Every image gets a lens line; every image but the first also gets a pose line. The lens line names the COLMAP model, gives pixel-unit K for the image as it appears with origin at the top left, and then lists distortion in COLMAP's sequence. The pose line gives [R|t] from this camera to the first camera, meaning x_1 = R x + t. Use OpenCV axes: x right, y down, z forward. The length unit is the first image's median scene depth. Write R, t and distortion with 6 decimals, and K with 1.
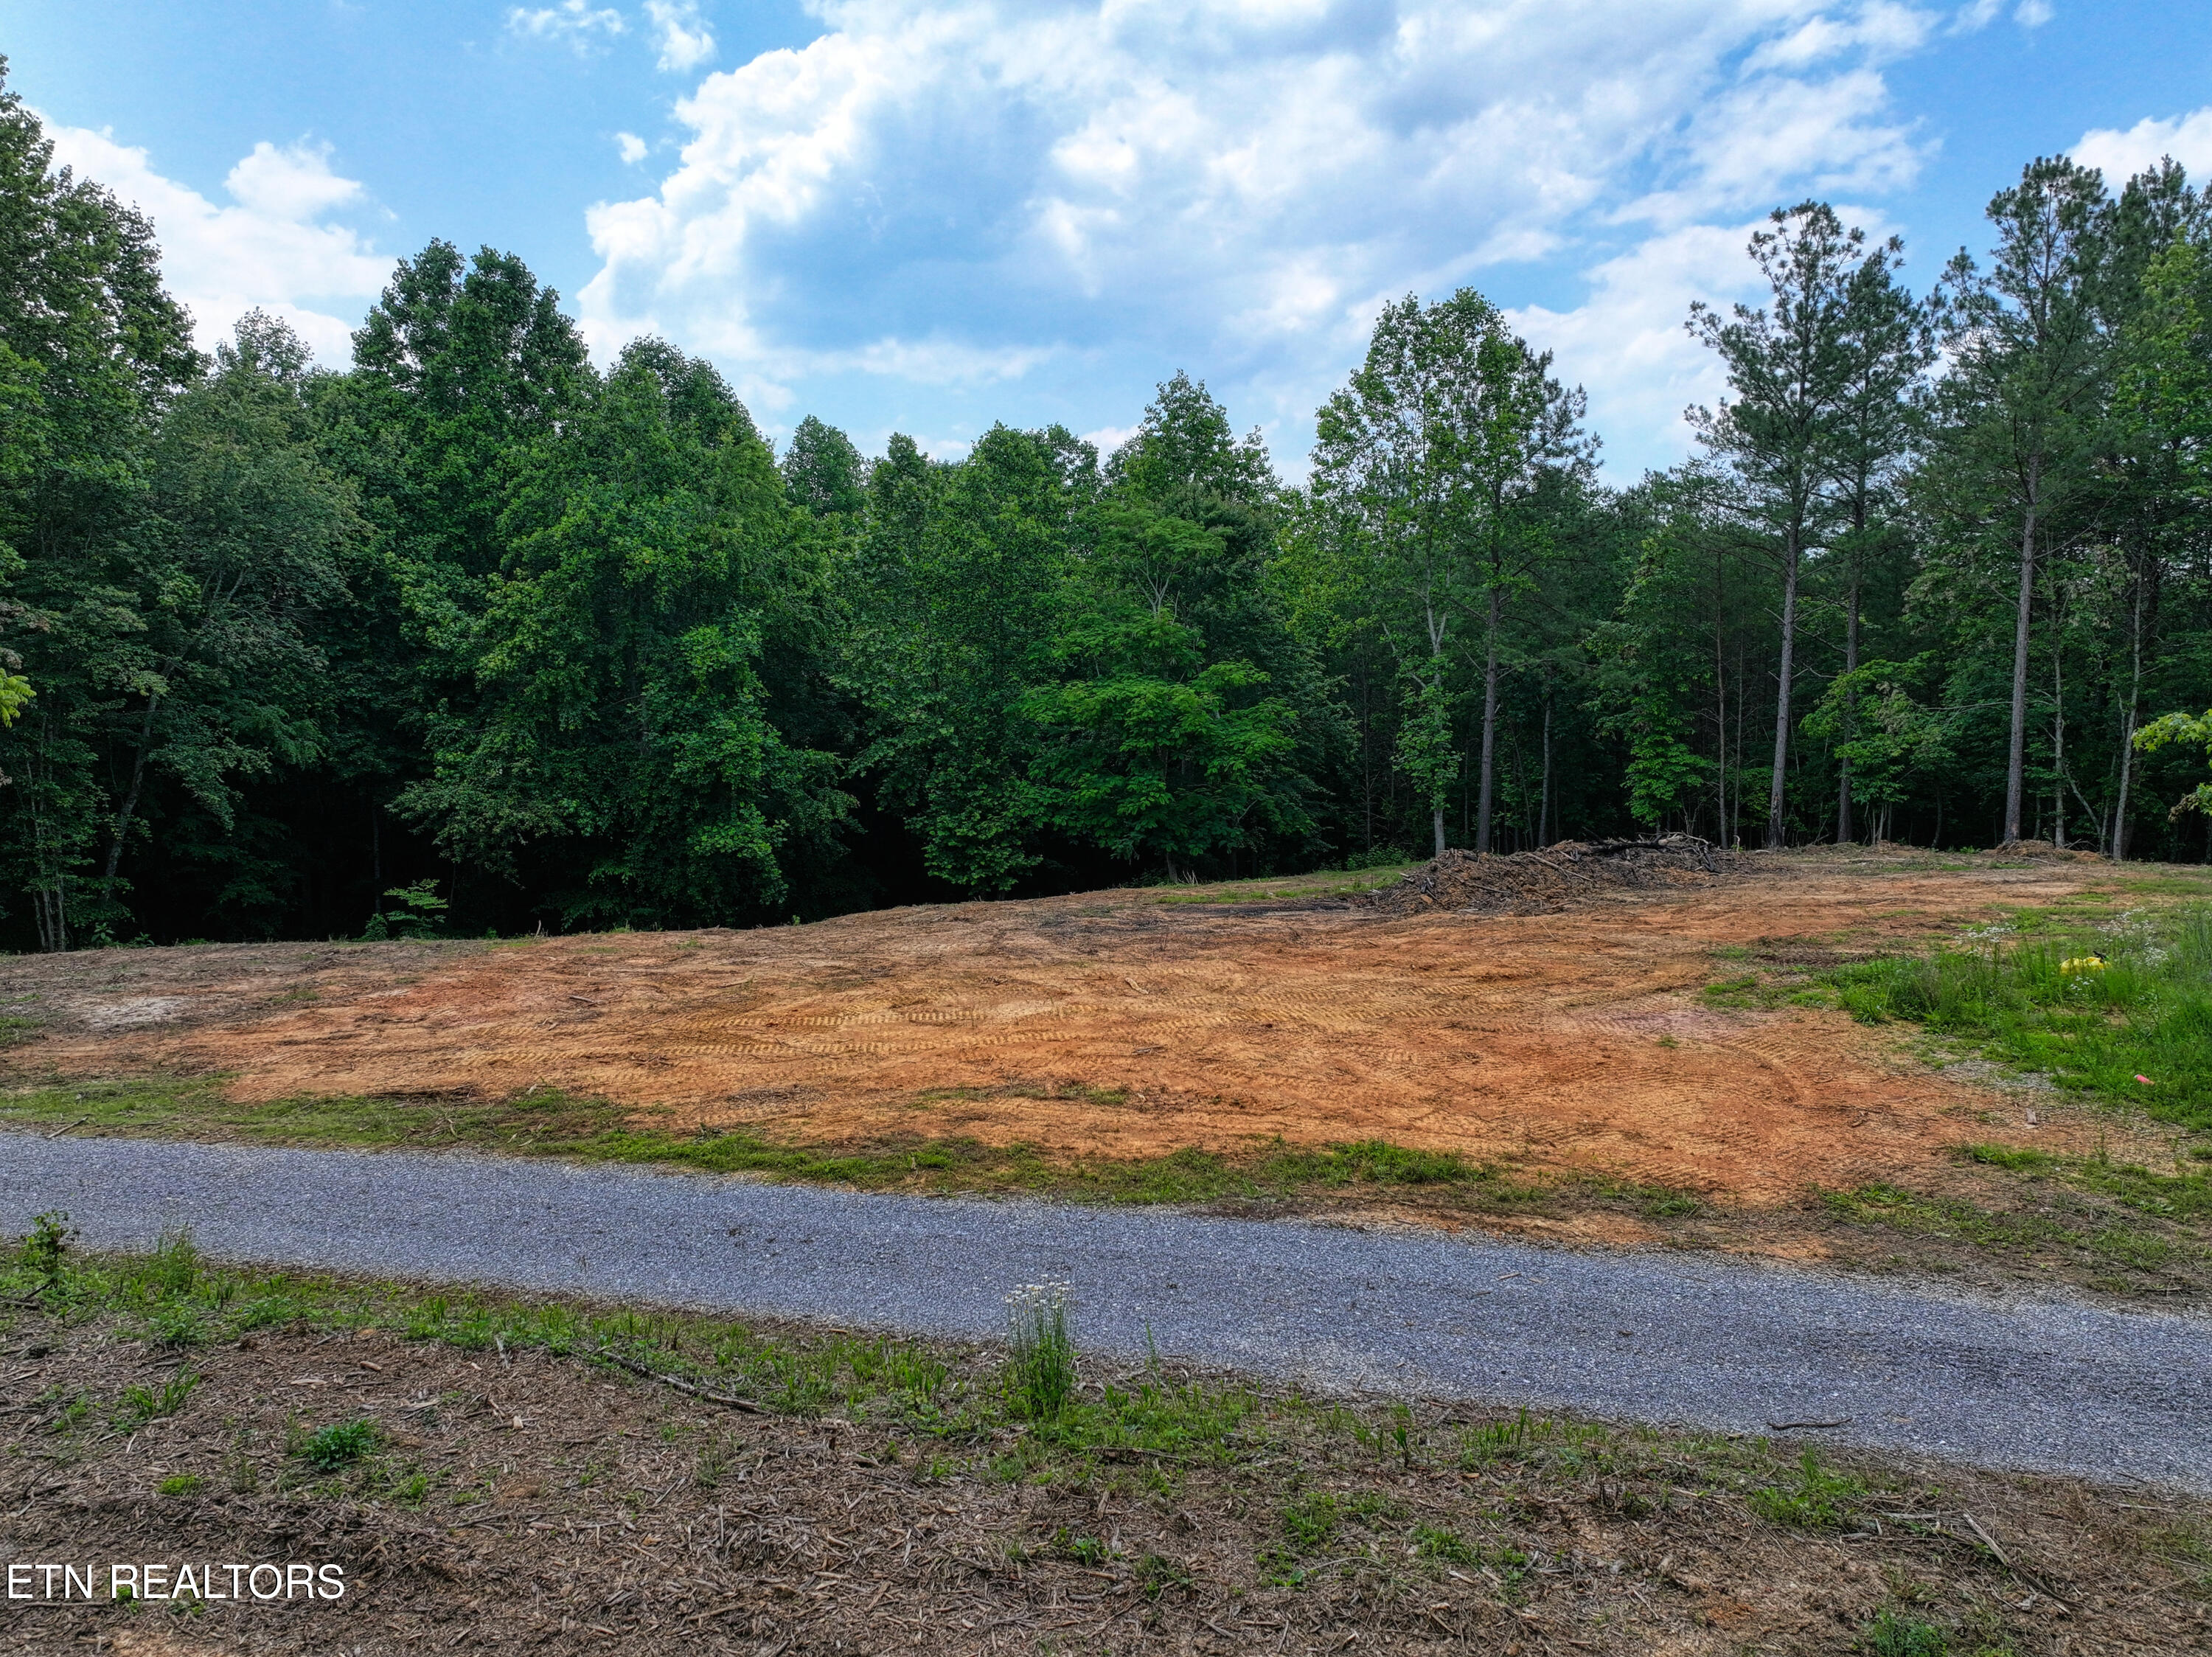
lens RADIAL K [[1552.0, 0, 1101.4], [0, 1552.0, 829.0], [0, 0, 1]] dist [-0.003811, 0.014284]
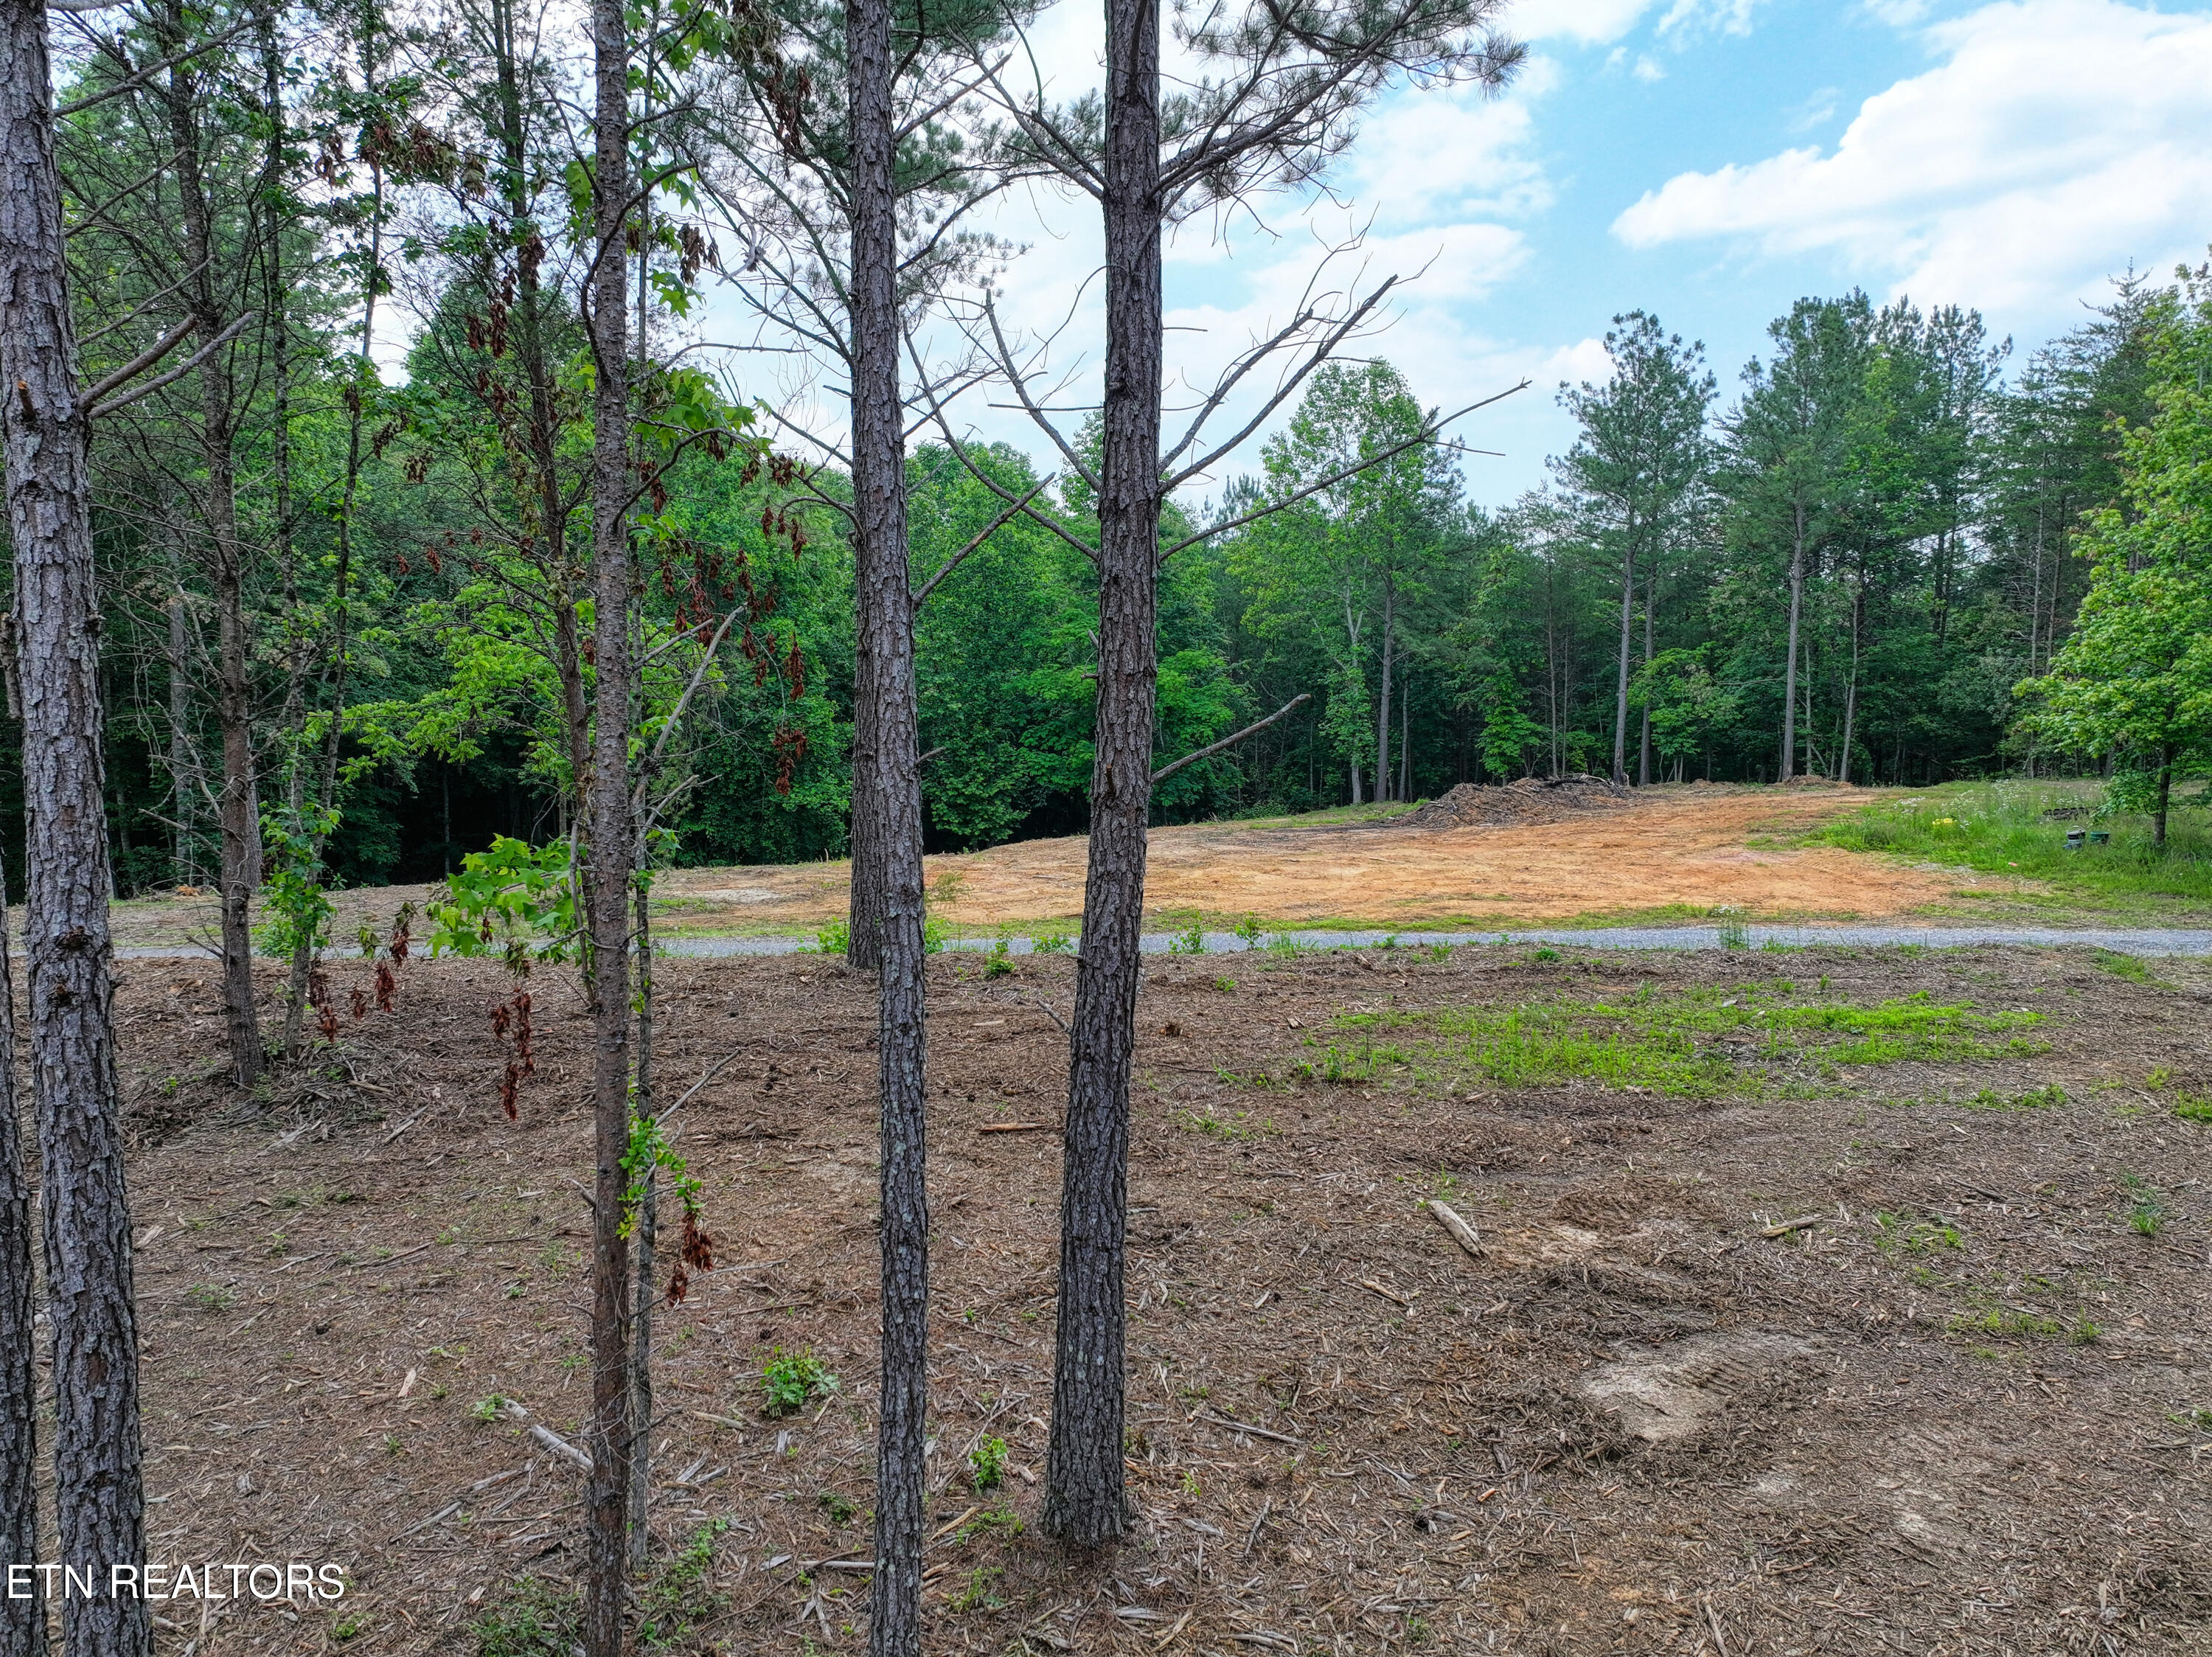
lens RADIAL K [[1552.0, 0, 1109.7], [0, 1552.0, 830.0], [0, 0, 1]] dist [-0.003811, 0.014284]
pose [[0.976230, -0.022953, 0.215519, -0.275317], [0.021247, 0.999722, 0.010233, 0.024662], [-0.215694, -0.005411, 0.976446, -0.210758]]
